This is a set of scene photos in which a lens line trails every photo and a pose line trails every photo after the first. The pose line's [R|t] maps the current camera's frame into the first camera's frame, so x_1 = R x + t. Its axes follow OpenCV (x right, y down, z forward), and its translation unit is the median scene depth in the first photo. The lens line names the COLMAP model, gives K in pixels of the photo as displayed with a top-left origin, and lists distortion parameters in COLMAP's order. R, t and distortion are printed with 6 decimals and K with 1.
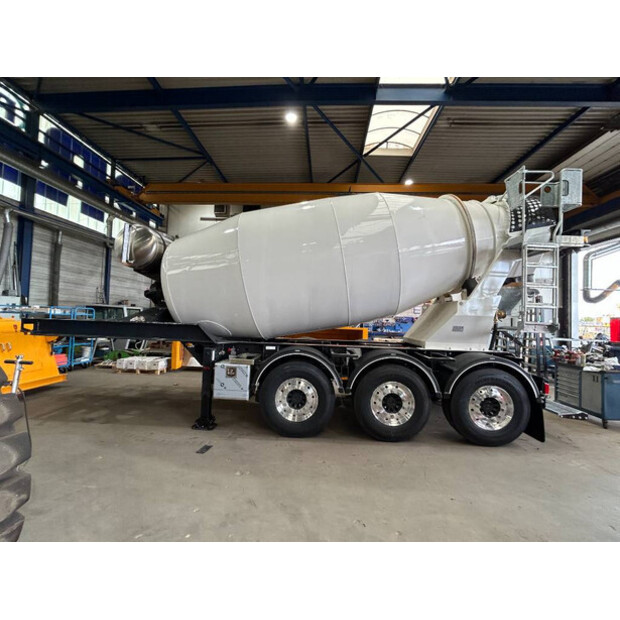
lens RADIAL K [[297.5, 0, 310.0], [0, 297.5, 310.0], [0, 0, 1]] dist [-0.001445, -0.000479]
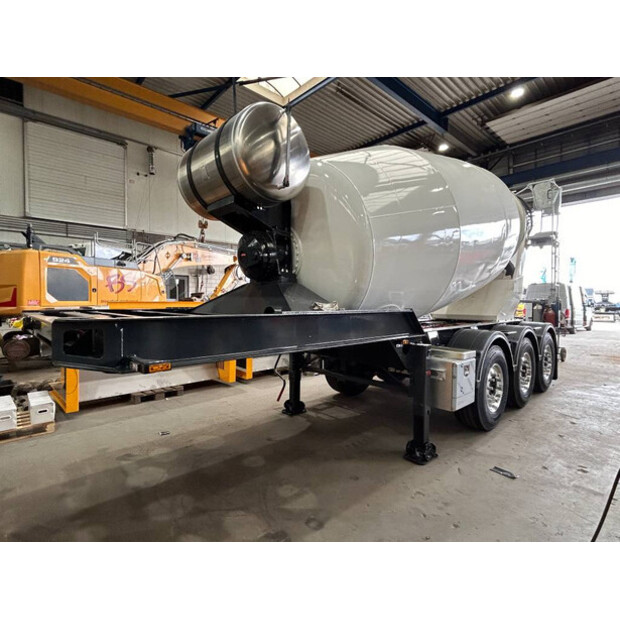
lens RADIAL K [[347.5, 0, 310.0], [0, 347.5, 310.0], [0, 0, 1]] dist [-0.000677, -0.000567]
pose [[0.697215, -0.054844, 0.714761, -0.787637], [0.003458, 0.997315, 0.073152, -0.006671], [-0.716854, -0.048531, 0.695532, 0.458824]]
